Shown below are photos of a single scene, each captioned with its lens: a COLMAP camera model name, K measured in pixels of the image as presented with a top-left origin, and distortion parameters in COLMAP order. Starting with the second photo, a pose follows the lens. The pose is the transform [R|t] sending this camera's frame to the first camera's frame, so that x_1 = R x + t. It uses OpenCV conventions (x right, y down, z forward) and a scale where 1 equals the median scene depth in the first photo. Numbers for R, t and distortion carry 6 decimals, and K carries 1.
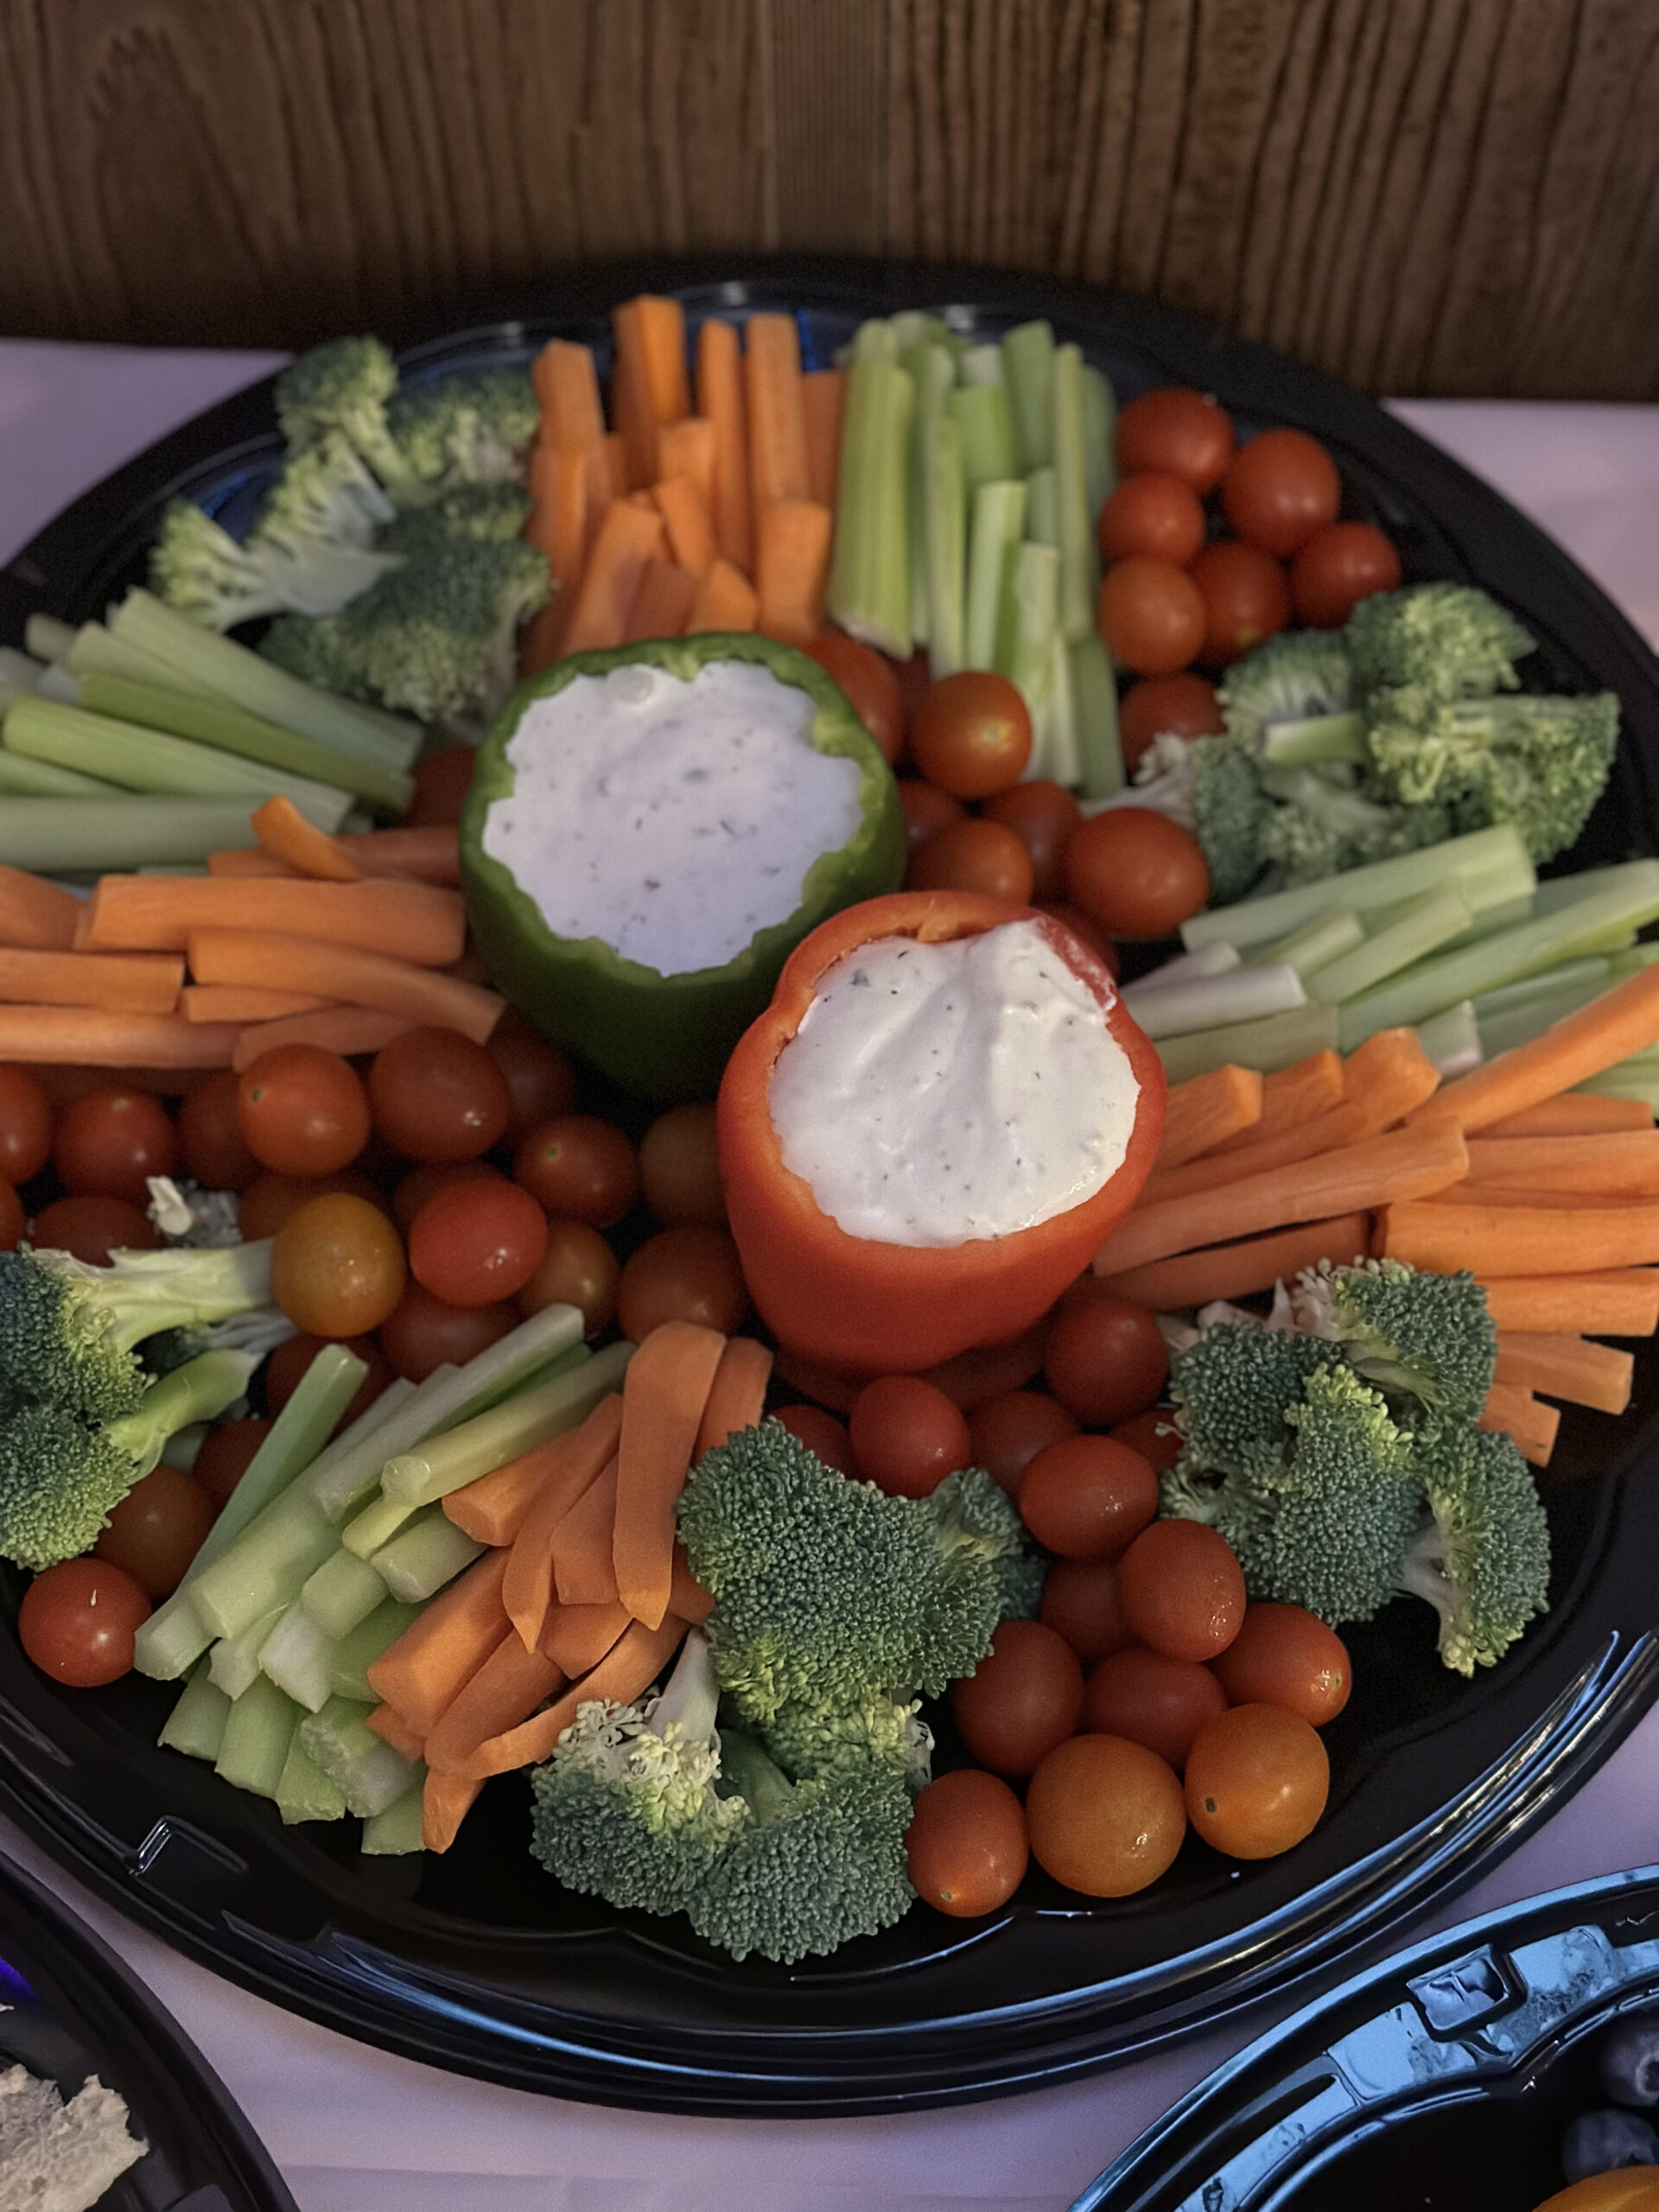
lens RADIAL K [[3180.5, 0, 799.3], [0, 3180.5, 1103.6], [0, 0, 1]] dist [0.113177, 0.039245]
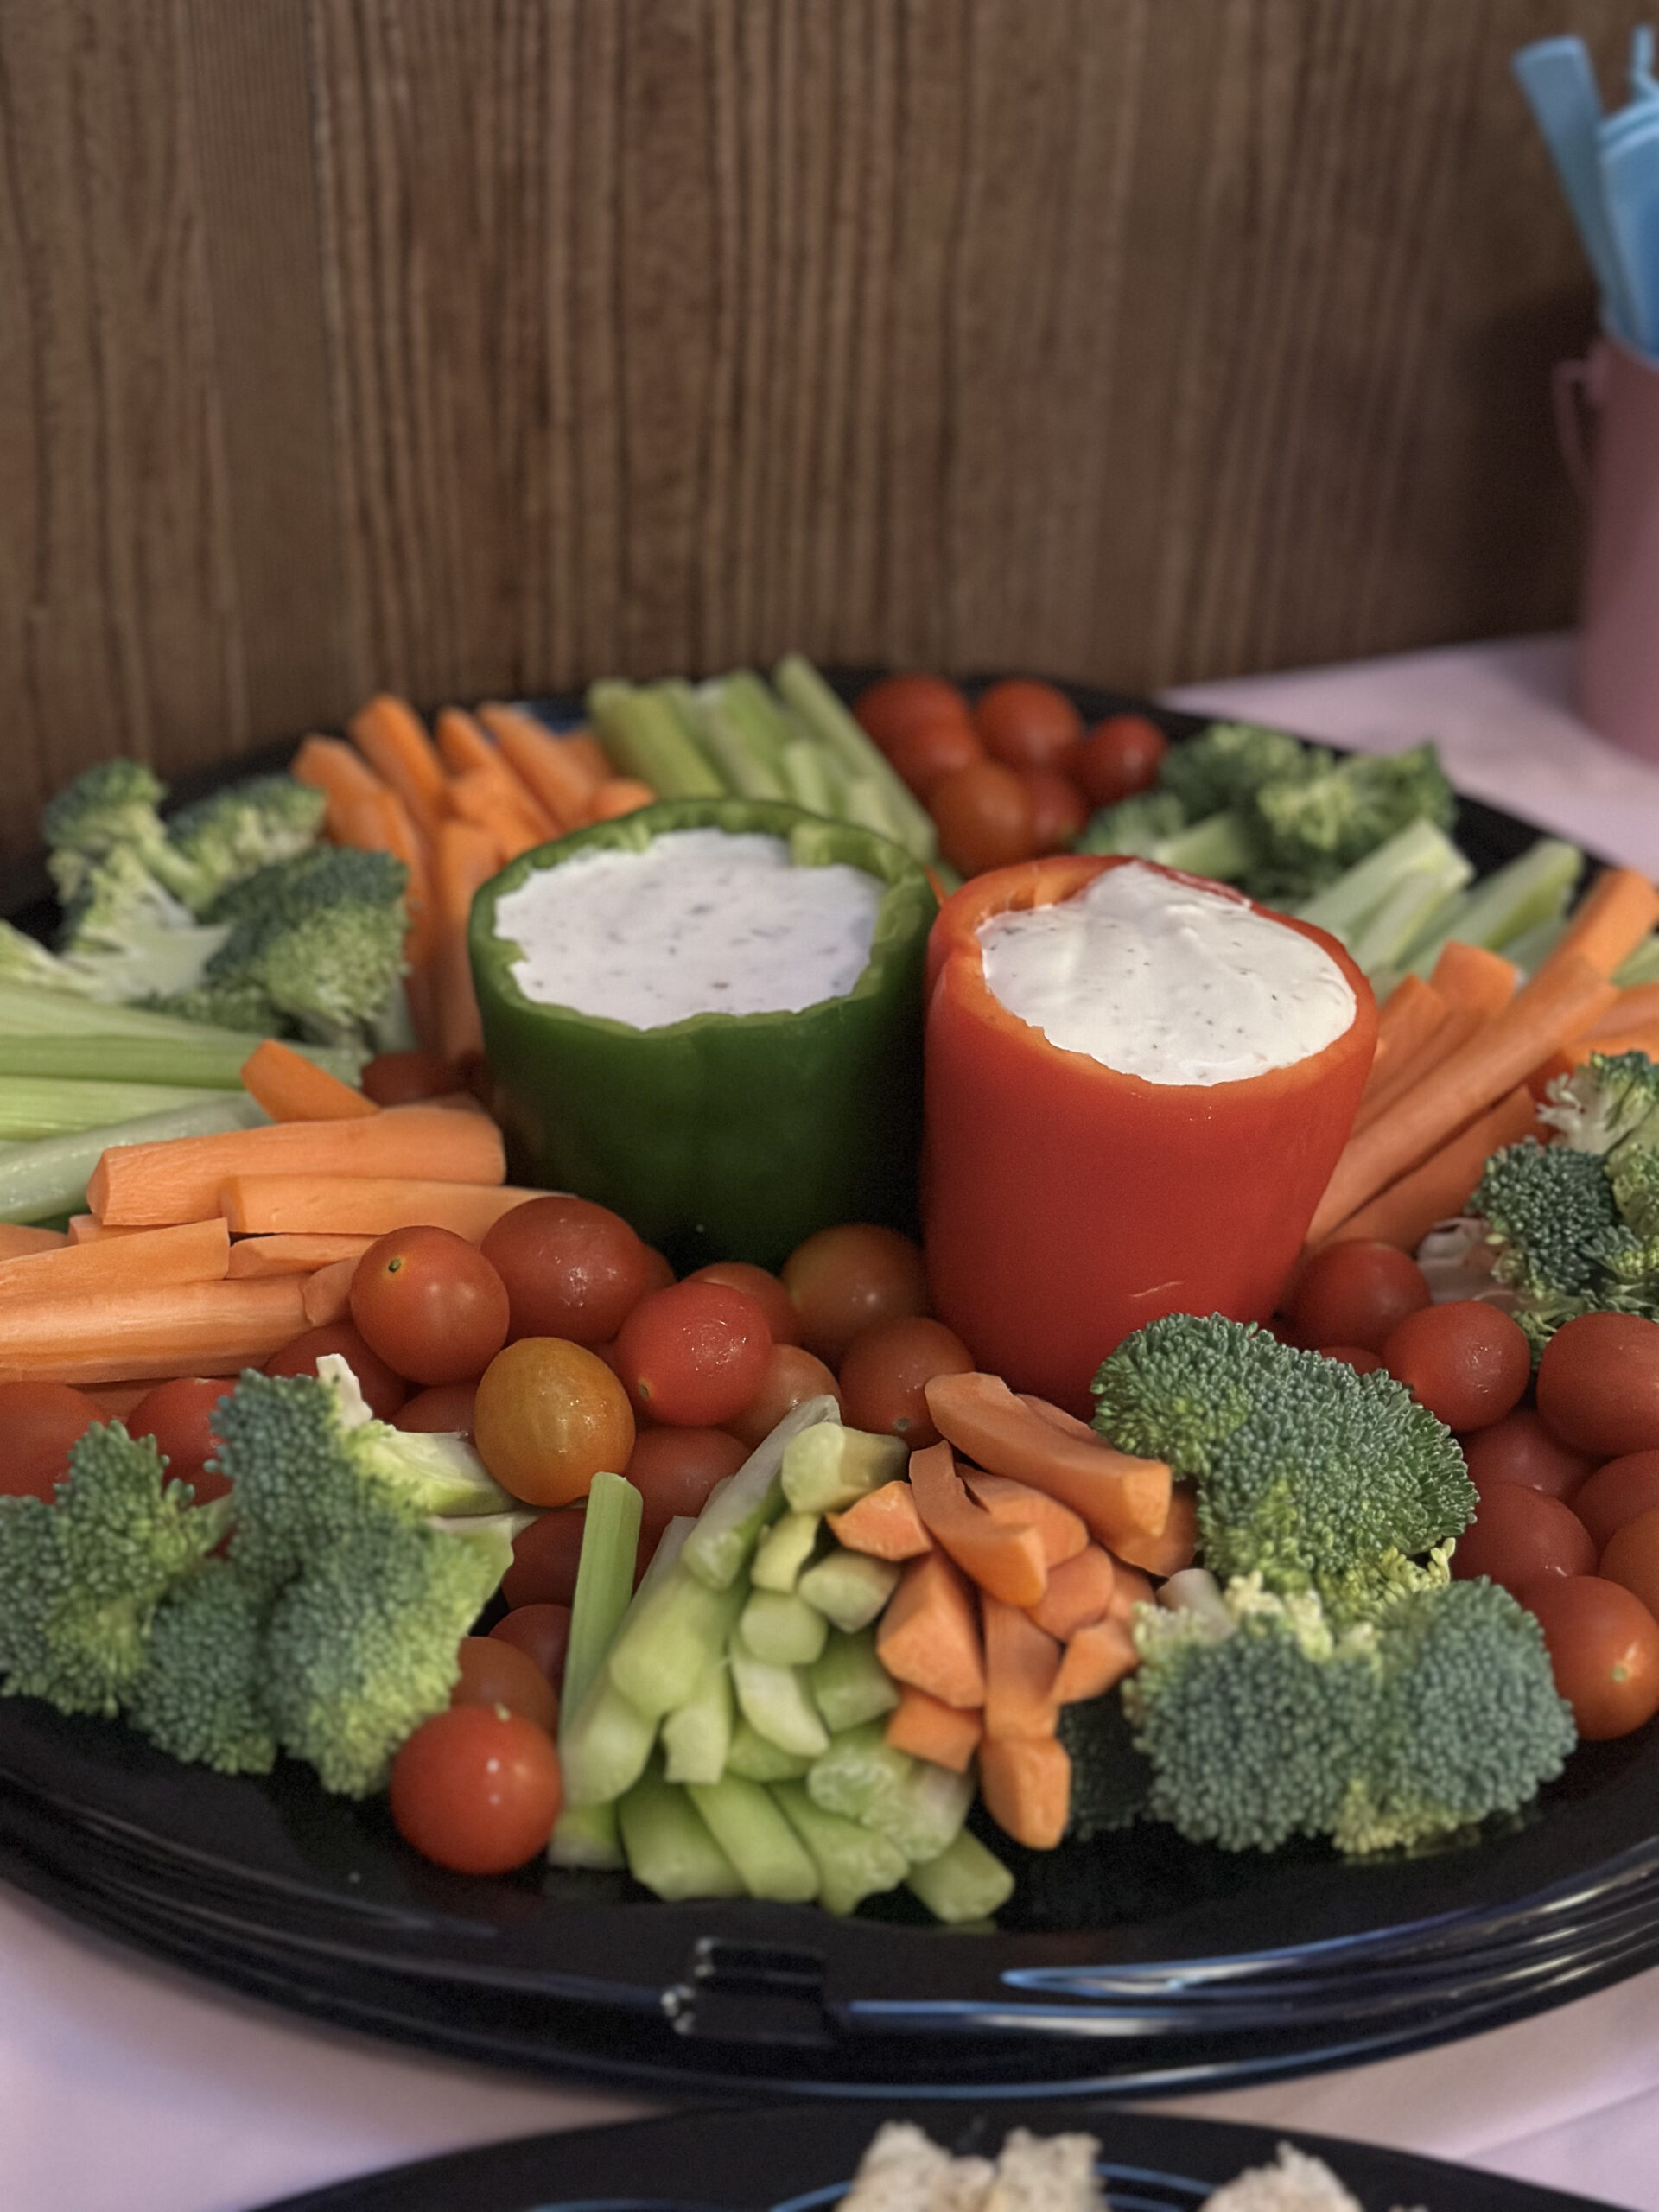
lens RADIAL K [[3180.5, 0, 799.3], [0, 3180.5, 1103.6], [0, 0, 1]] dist [0.113177, 0.039245]
pose [[0.890657, -0.206108, 0.405276, -0.424462], [0.381959, 0.822712, -0.421013, 0.372104], [-0.246652, 0.529777, 0.811479, 0.285099]]
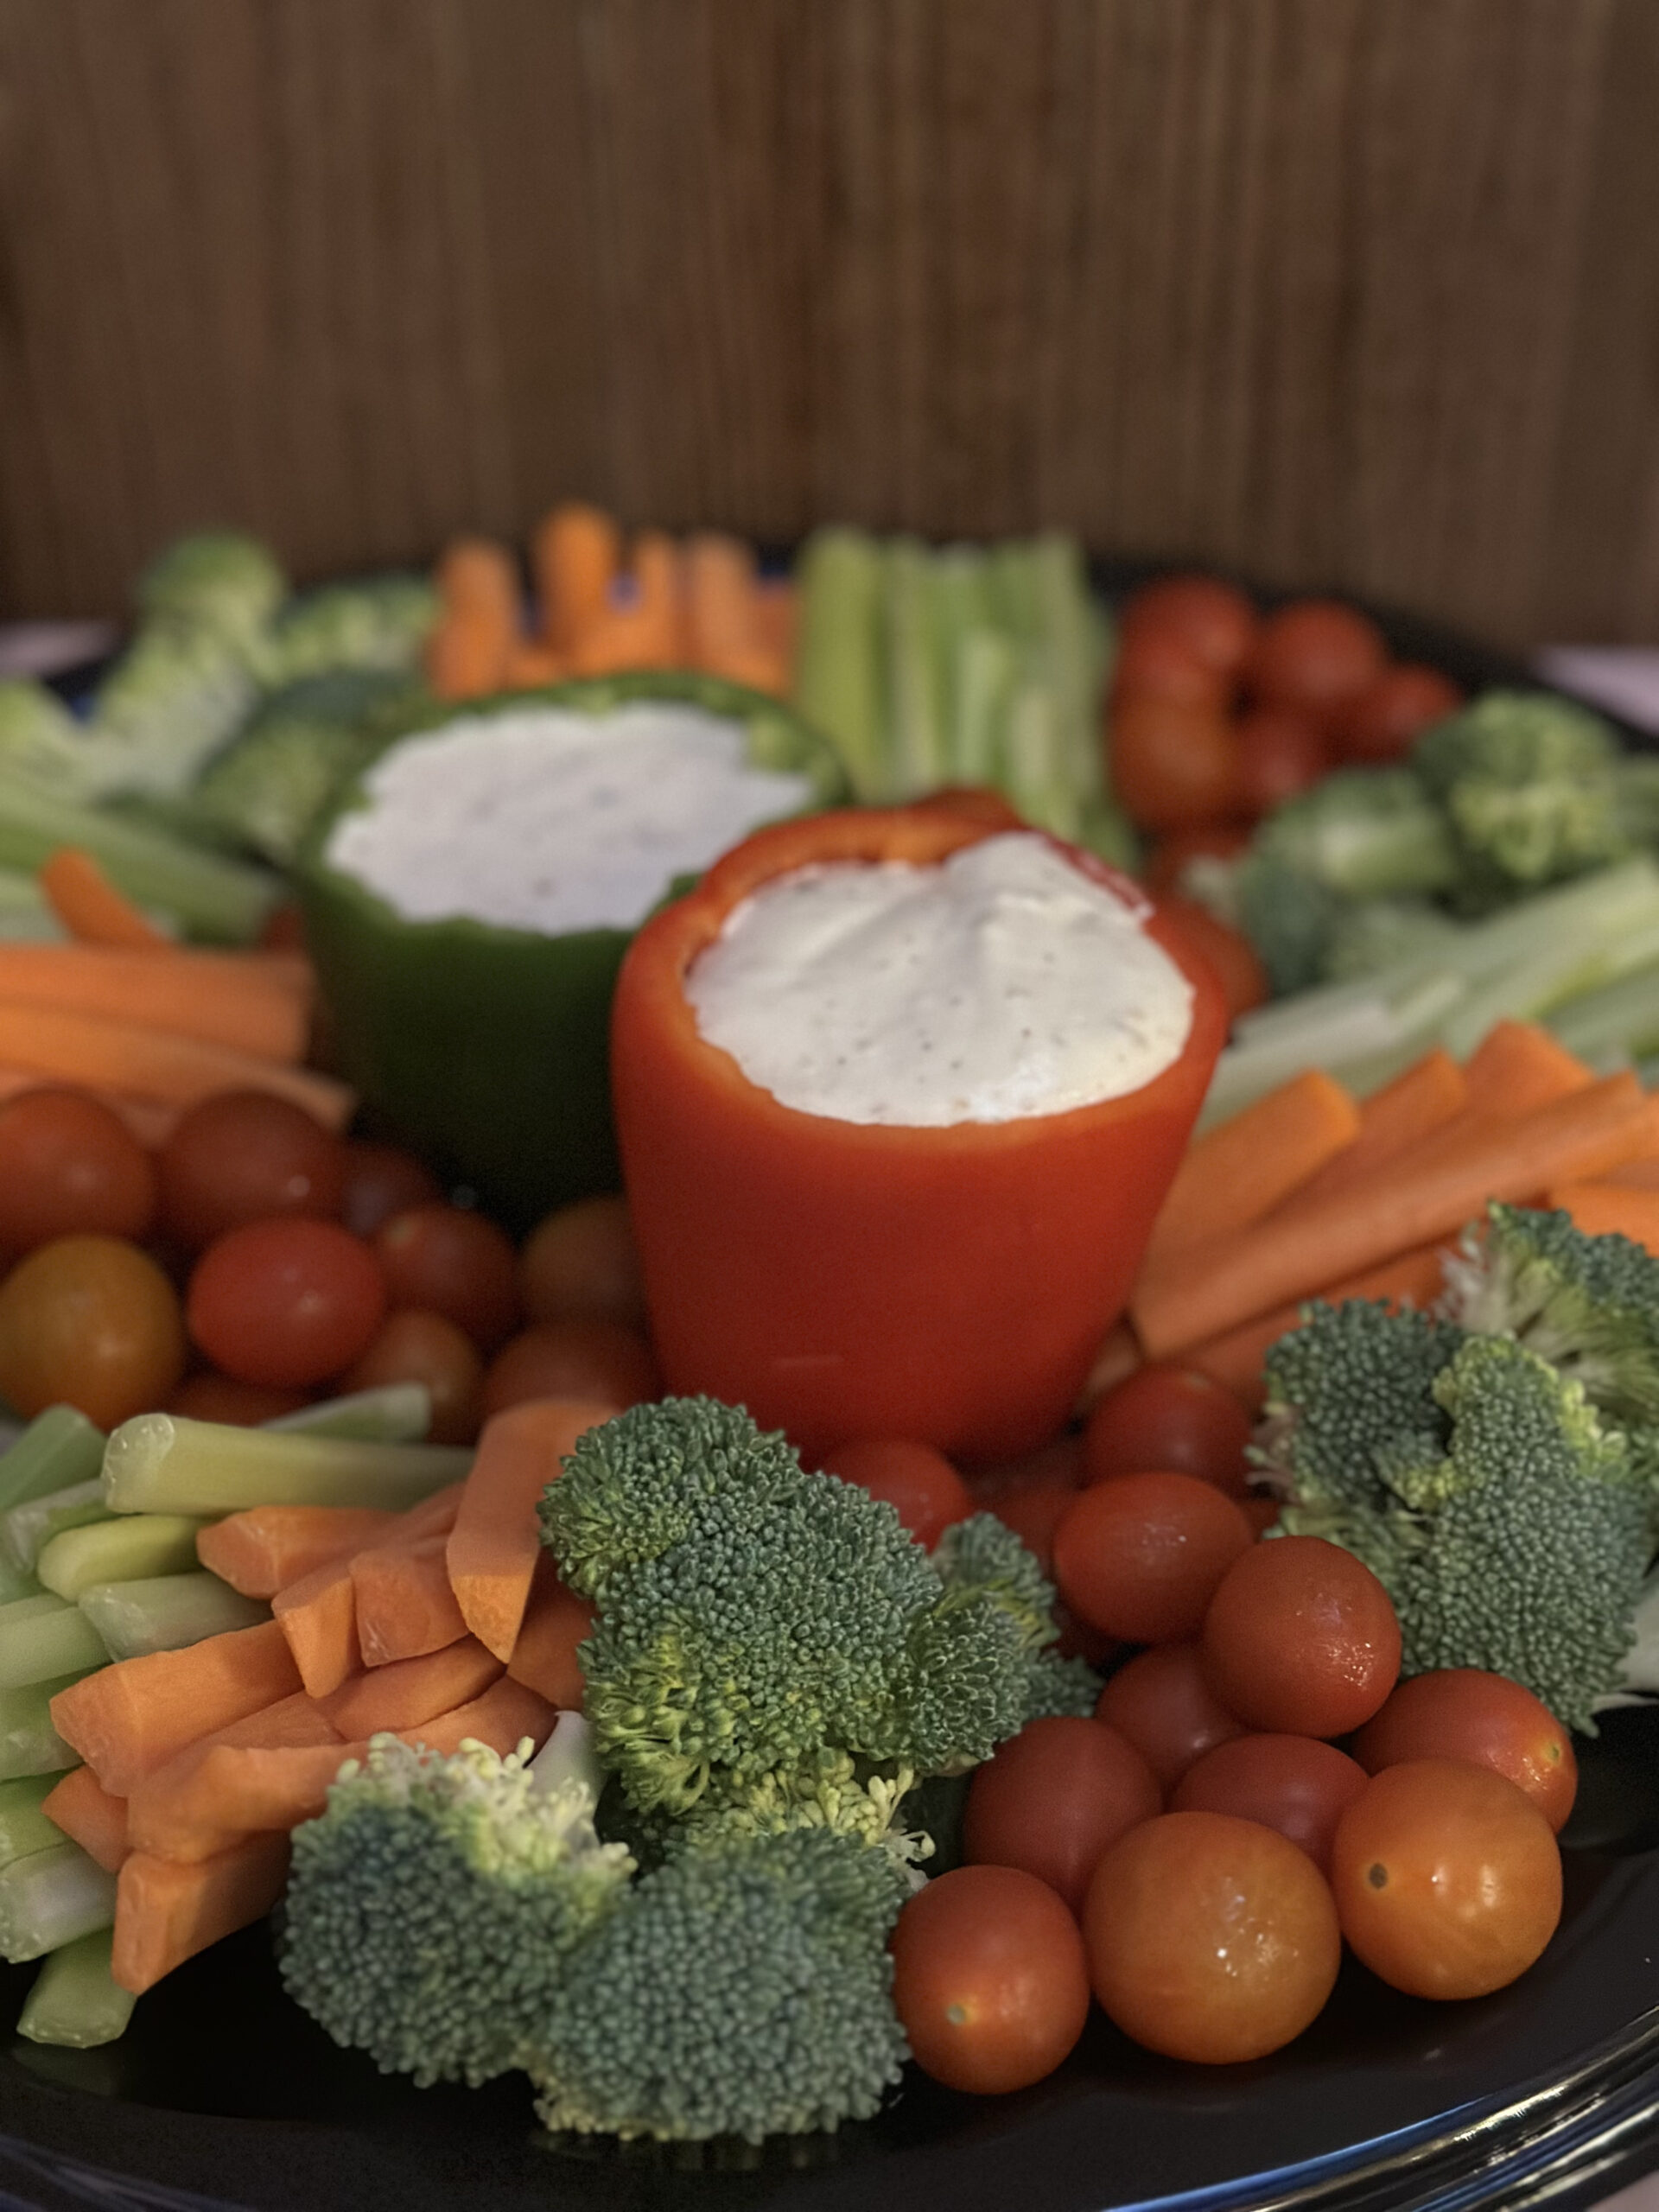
lens RADIAL K [[3180.5, 0, 799.3], [0, 3180.5, 1103.6], [0, 0, 1]] dist [0.113177, 0.039245]
pose [[0.999957, -0.009105, -0.001826, 0.017429], [0.007231, 0.886796, -0.462105, 0.354627], [0.005827, 0.462072, 0.886823, 0.355854]]
